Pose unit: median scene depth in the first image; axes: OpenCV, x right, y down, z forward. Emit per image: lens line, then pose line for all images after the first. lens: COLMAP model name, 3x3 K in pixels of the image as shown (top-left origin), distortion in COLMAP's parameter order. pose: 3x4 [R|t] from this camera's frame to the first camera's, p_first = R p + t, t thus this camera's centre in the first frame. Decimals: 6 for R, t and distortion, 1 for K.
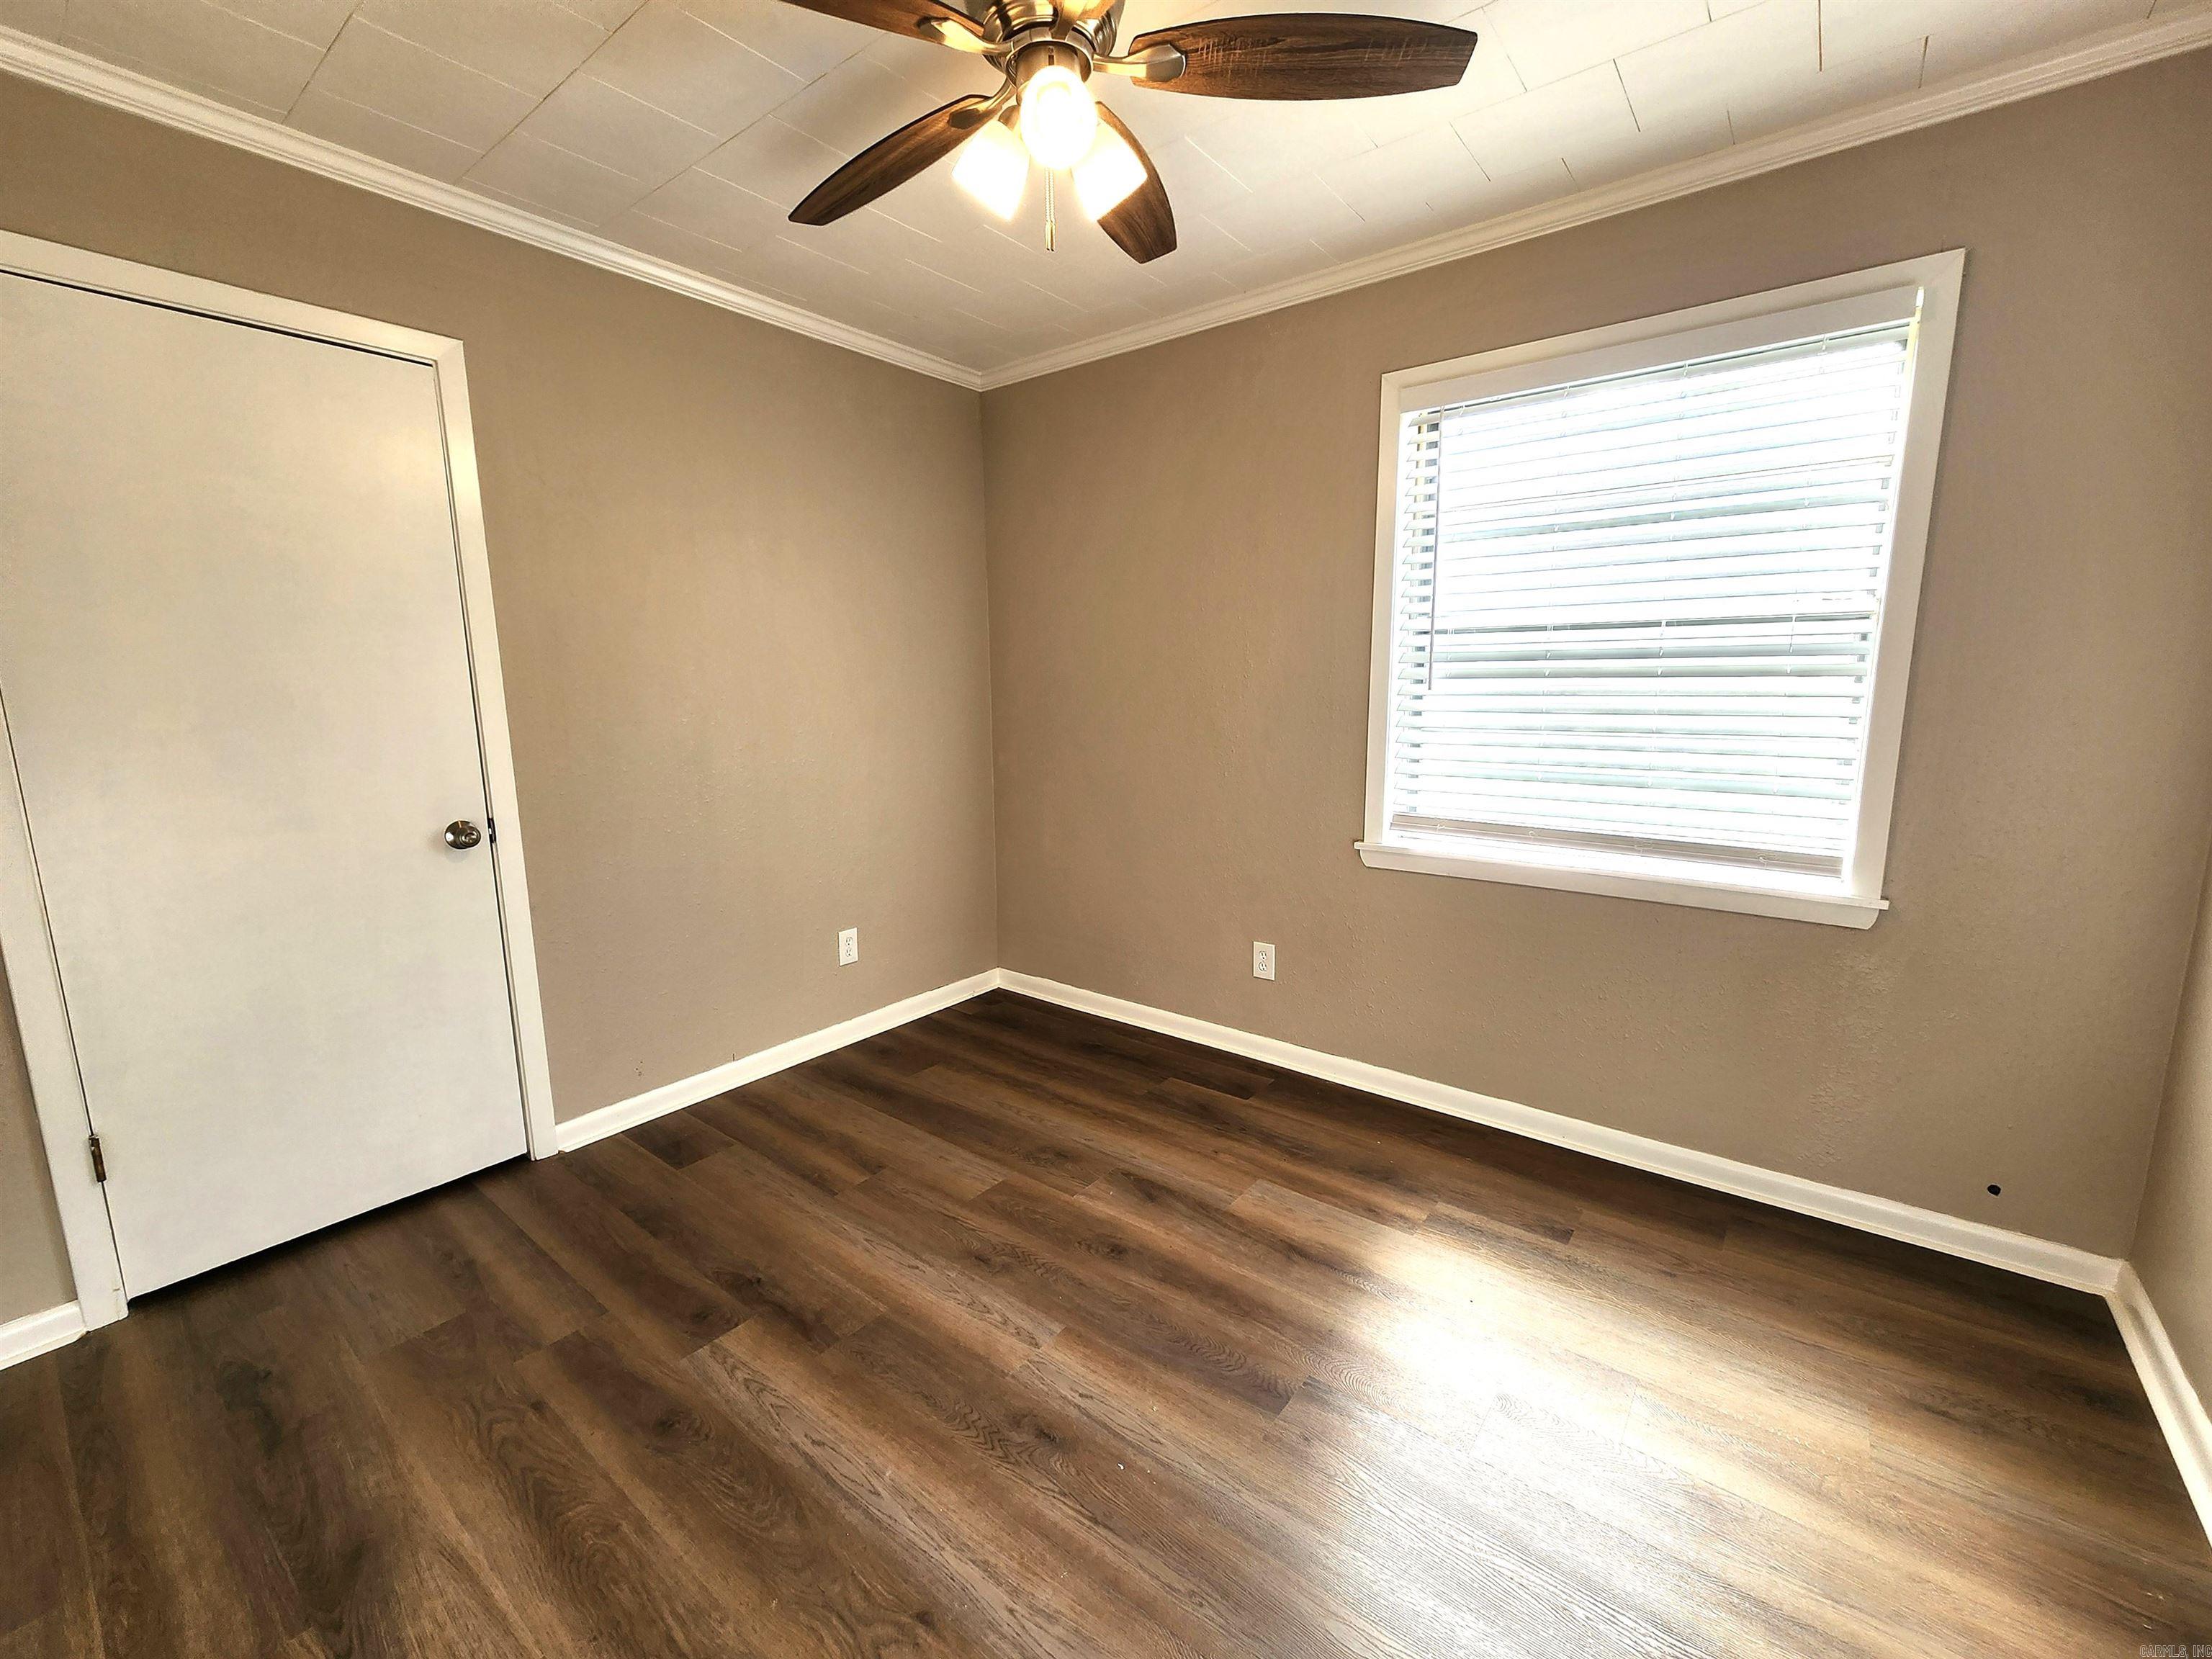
lens RADIAL K [[911.5, 0, 1084.0], [0, 911.5, 838.8], [0, 0, 1]] dist [-0.000313, 0.000782]
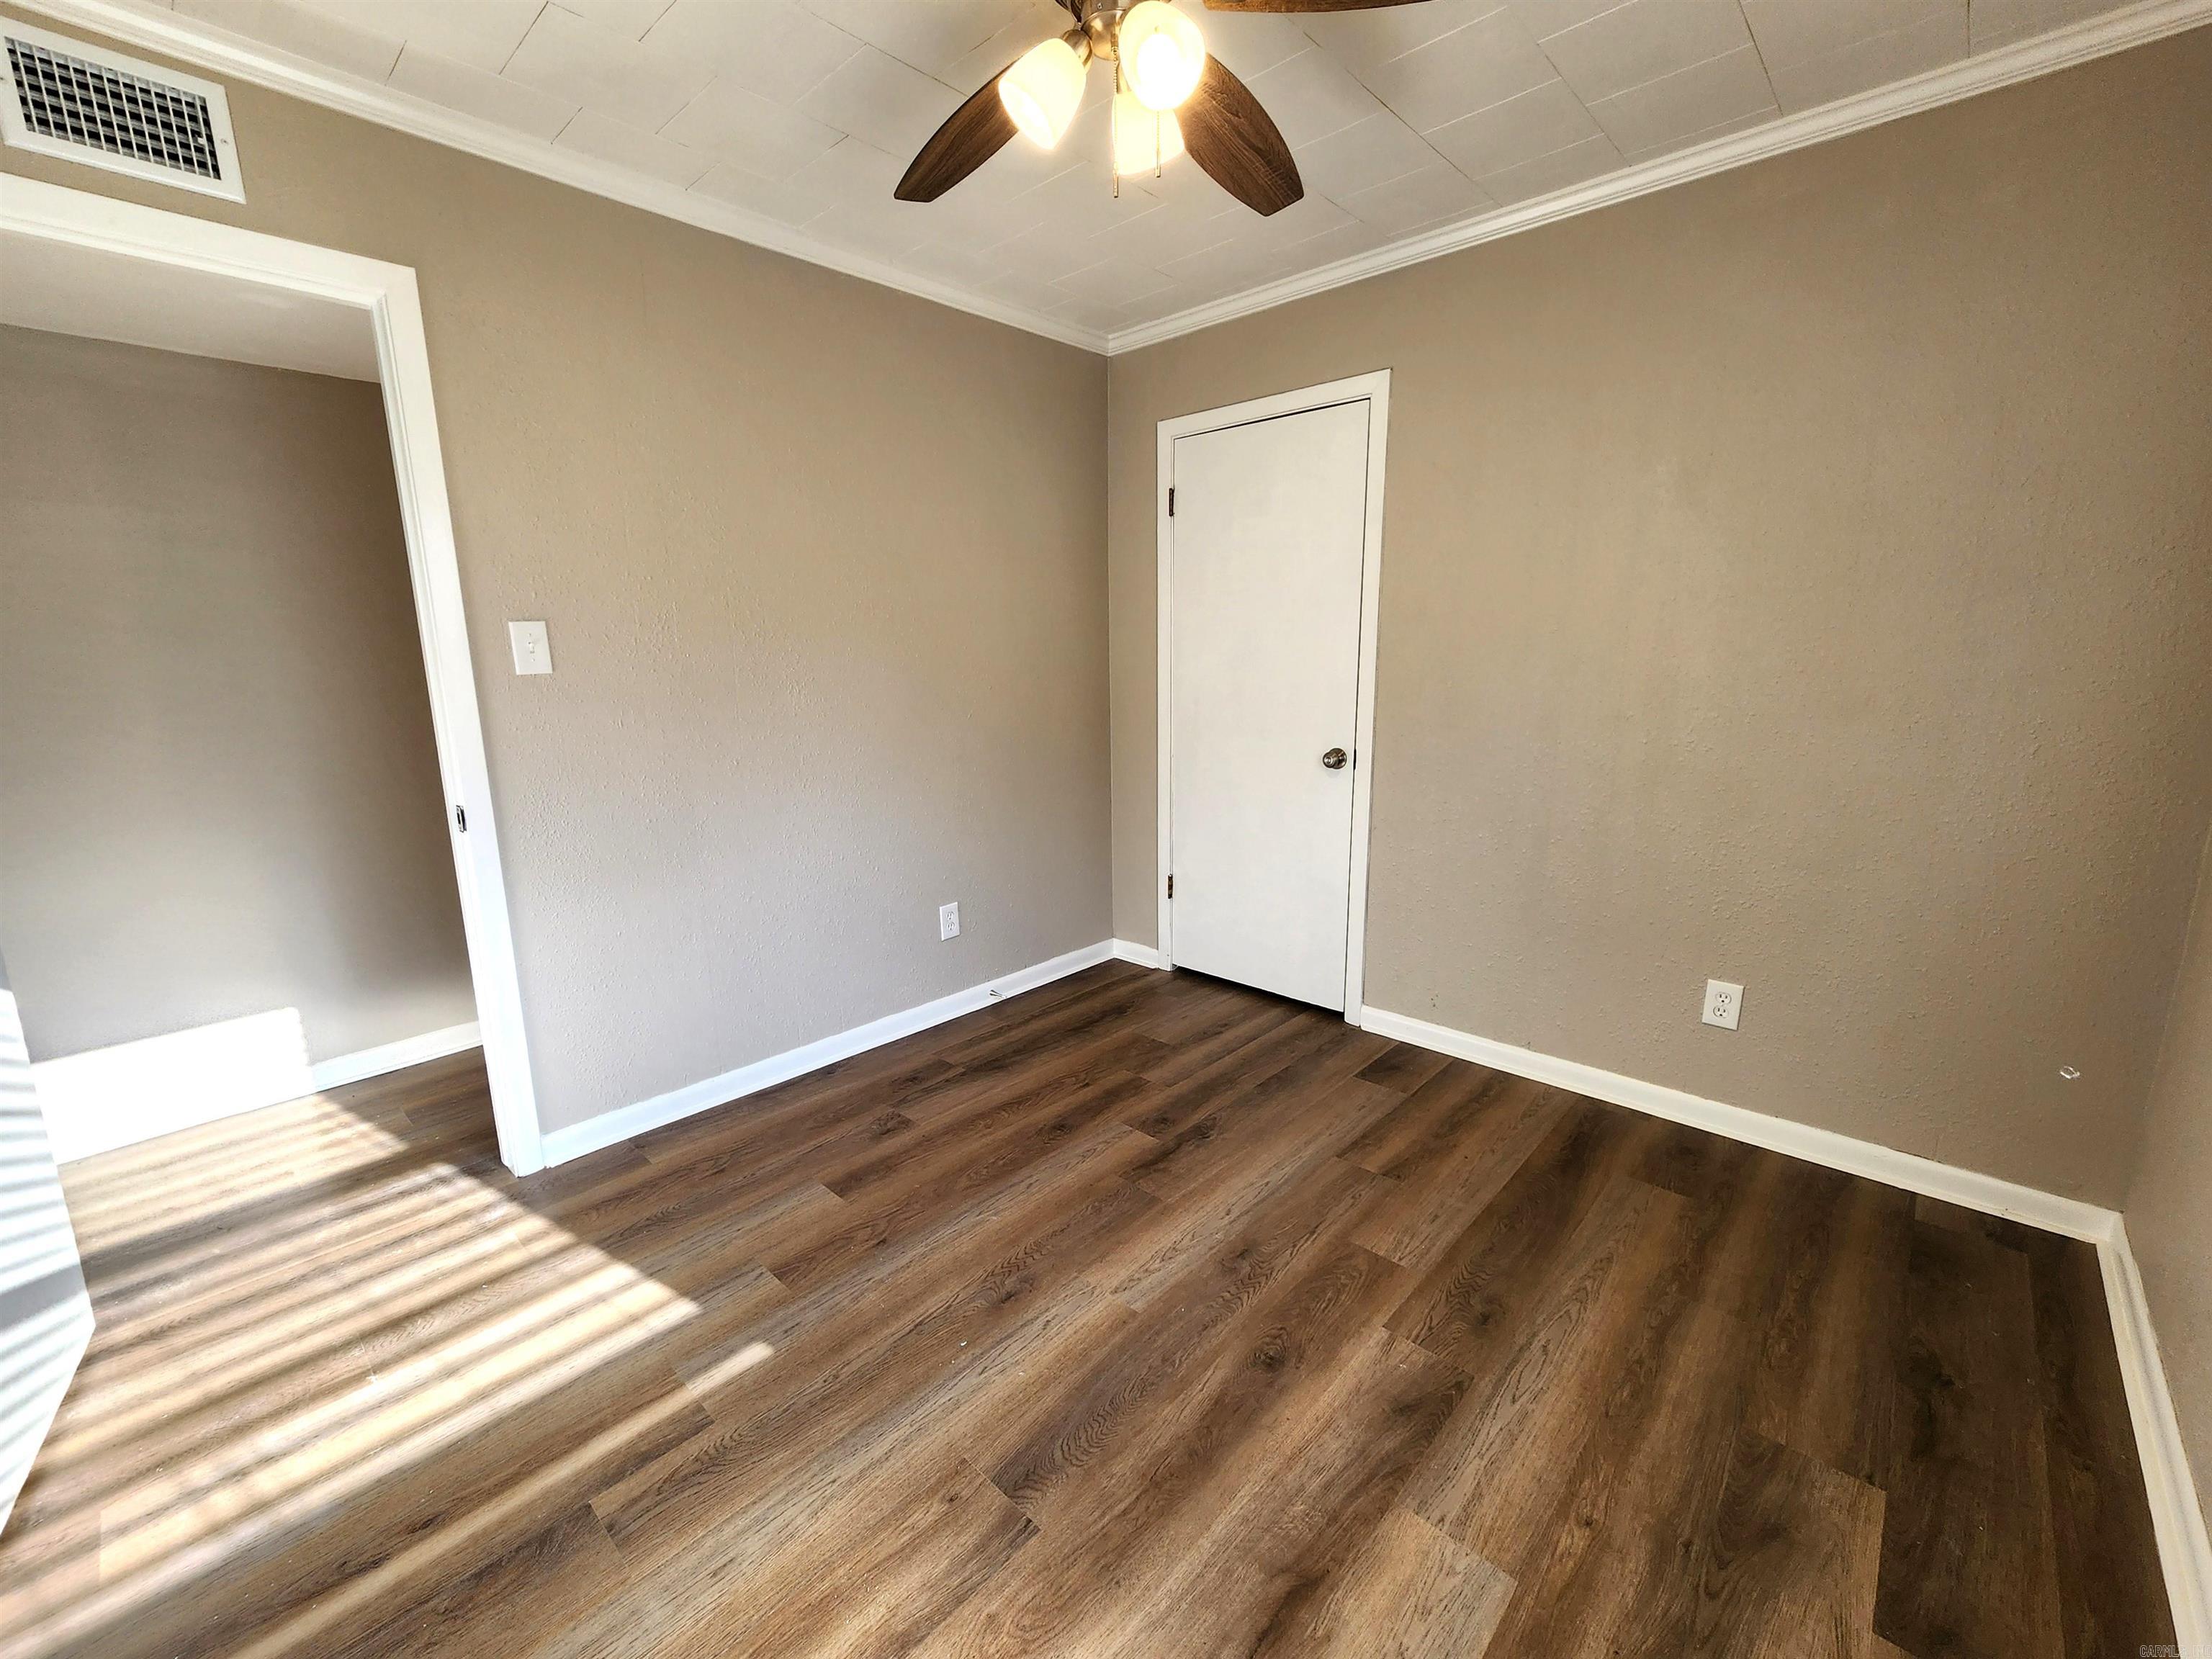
lens RADIAL K [[911.5, 0, 1097.9], [0, 911.5, 831.9], [0, 0, 1]] dist [-0.000313, 0.000782]
pose [[-0.074468, 0.207181, -0.975464, 0.735314], [-0.161536, 0.962755, 0.216814, -0.147309], [0.984053, 0.173718, -0.038227, 0.800889]]
